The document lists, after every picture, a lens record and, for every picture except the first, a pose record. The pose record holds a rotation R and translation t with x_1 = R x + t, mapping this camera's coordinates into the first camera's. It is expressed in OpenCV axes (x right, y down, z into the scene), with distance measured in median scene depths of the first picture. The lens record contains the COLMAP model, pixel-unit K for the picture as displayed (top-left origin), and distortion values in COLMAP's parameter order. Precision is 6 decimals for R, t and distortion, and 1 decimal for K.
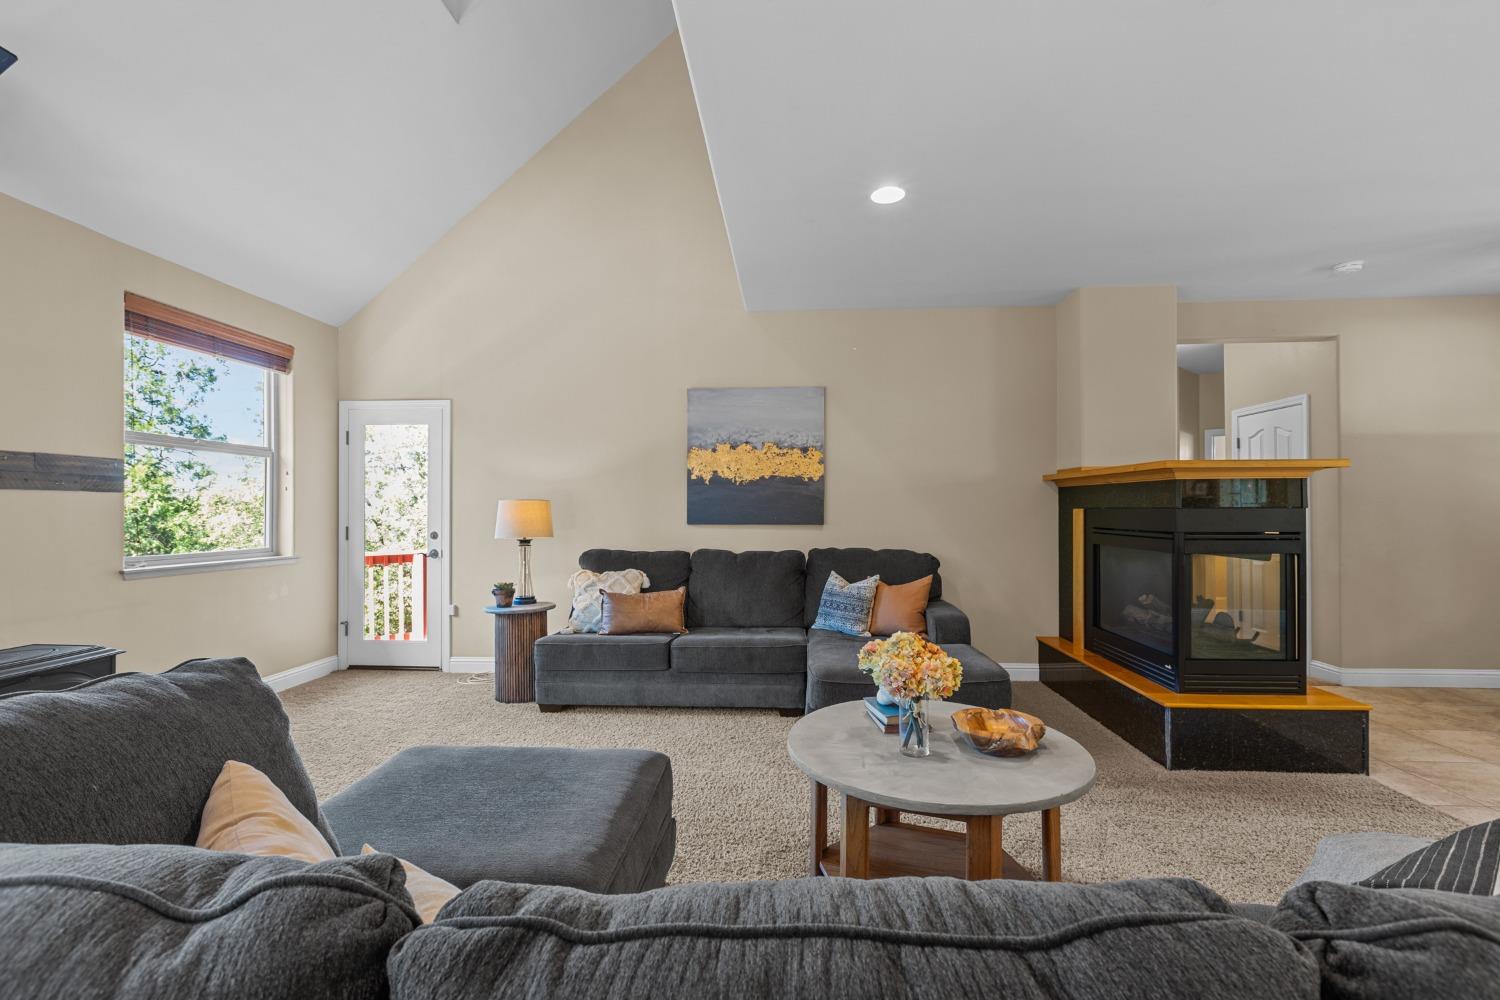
lens RADIAL K [[669.4, 0, 750.0], [0, 669.4, 500.0], [0, 0, 1]] dist [-0.000788, -0.000287]
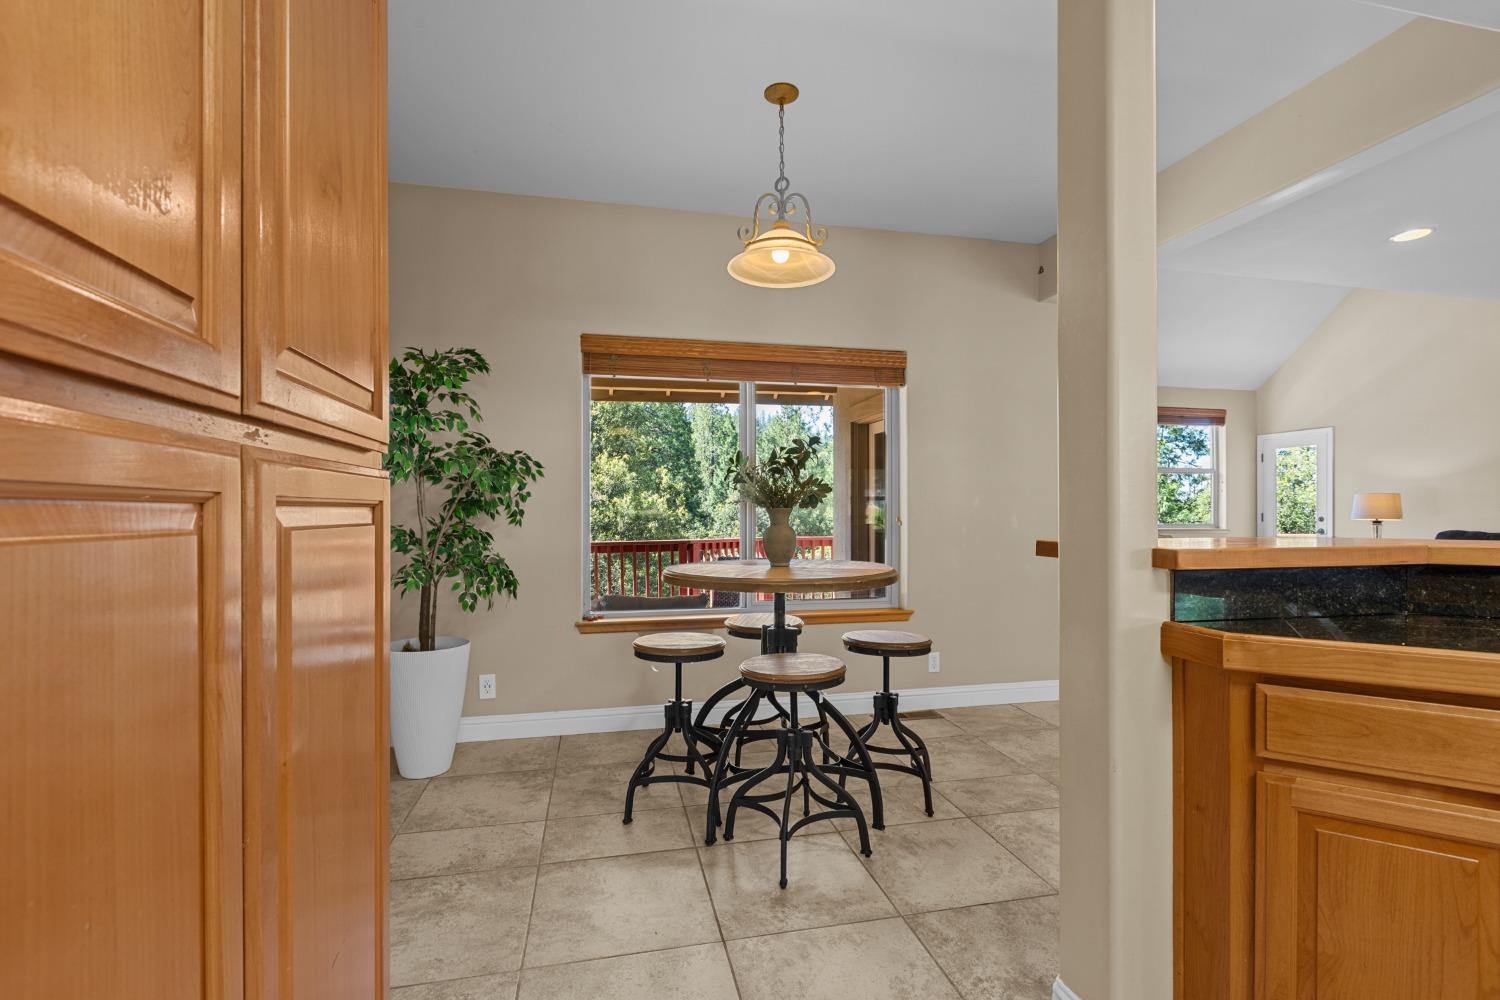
lens RADIAL K [[669.4, 0, 750.0], [0, 669.4, 500.0], [0, 0, 1]] dist [-0.000788, -0.000287]
pose [[0.281242, -0.013799, -0.959538, 0.631332], [0.010975, 0.999877, -0.011162, 0.013414], [0.959574, -0.007392, 0.281359, -0.677491]]
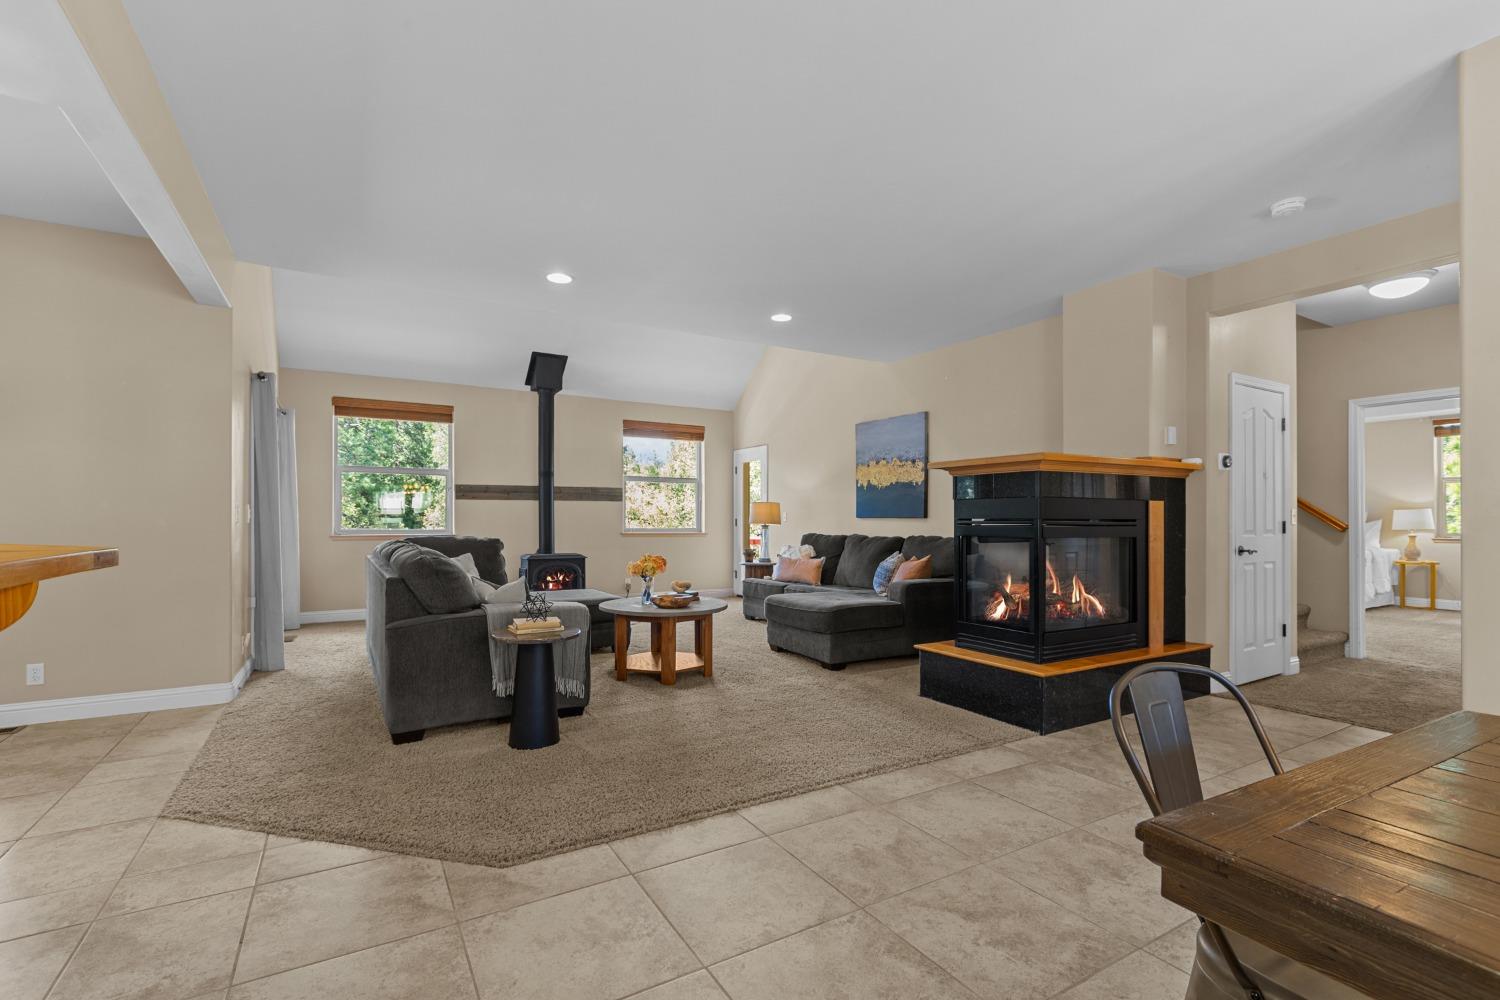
lens RADIAL K [[669.4, 0, 750.0], [0, 669.4, 500.0], [0, 0, 1]] dist [-0.000788, -0.000287]
pose [[0.571964, -0.019057, -0.820057, 0.978332], [0.007332, 0.999809, -0.018121, 0.022963], [0.820246, 0.004352, 0.571995, -0.024221]]
